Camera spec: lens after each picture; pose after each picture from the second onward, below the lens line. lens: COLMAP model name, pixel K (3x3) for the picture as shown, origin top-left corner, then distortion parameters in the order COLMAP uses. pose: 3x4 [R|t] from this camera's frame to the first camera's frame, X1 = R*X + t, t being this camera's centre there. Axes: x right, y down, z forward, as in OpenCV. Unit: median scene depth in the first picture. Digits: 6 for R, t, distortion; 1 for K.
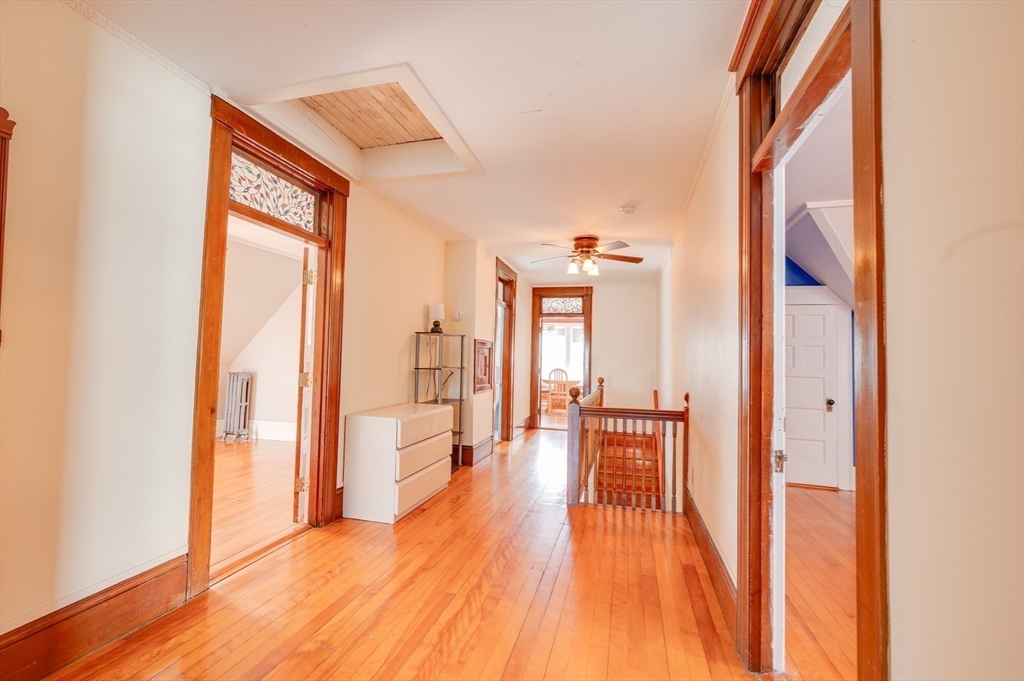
lens RADIAL K [[427.7, 0, 509.8], [0, 427.7, 339.5], [0, 0, 1]] dist [0.001725, -0.000132]
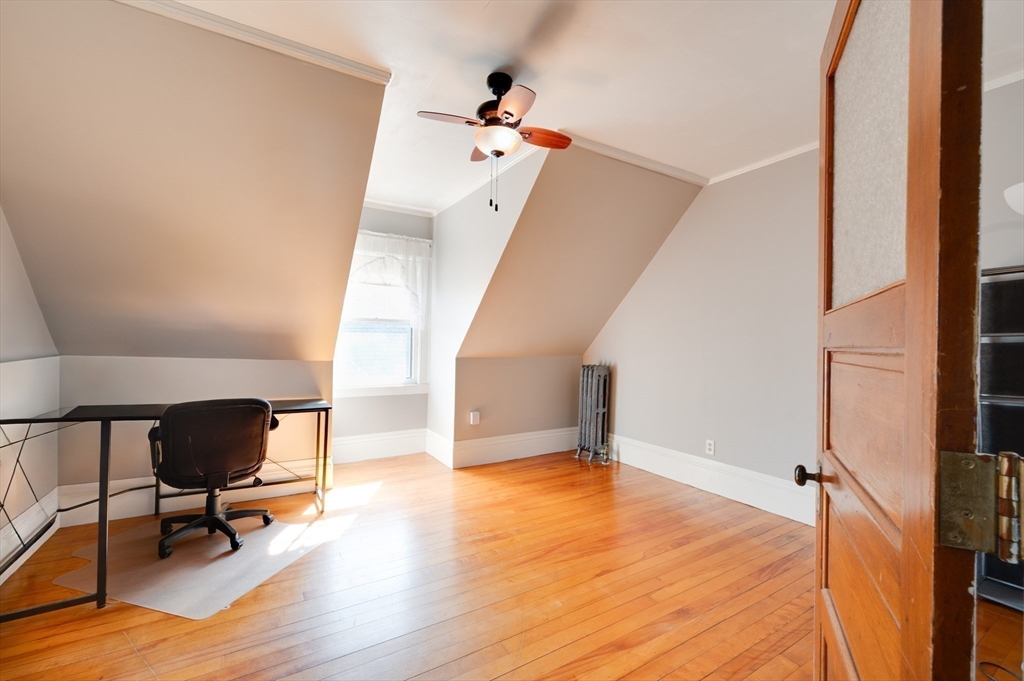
lens RADIAL K [[427.7, 0, 512.5], [0, 427.7, 339.8], [0, 0, 1]] dist [0.001725, -0.000132]
pose [[0.723628, -0.006353, -0.690161, -0.238101], [0.030016, 0.999301, 0.022273, 0.014295], [0.689537, -0.036834, 0.723313, 0.391481]]
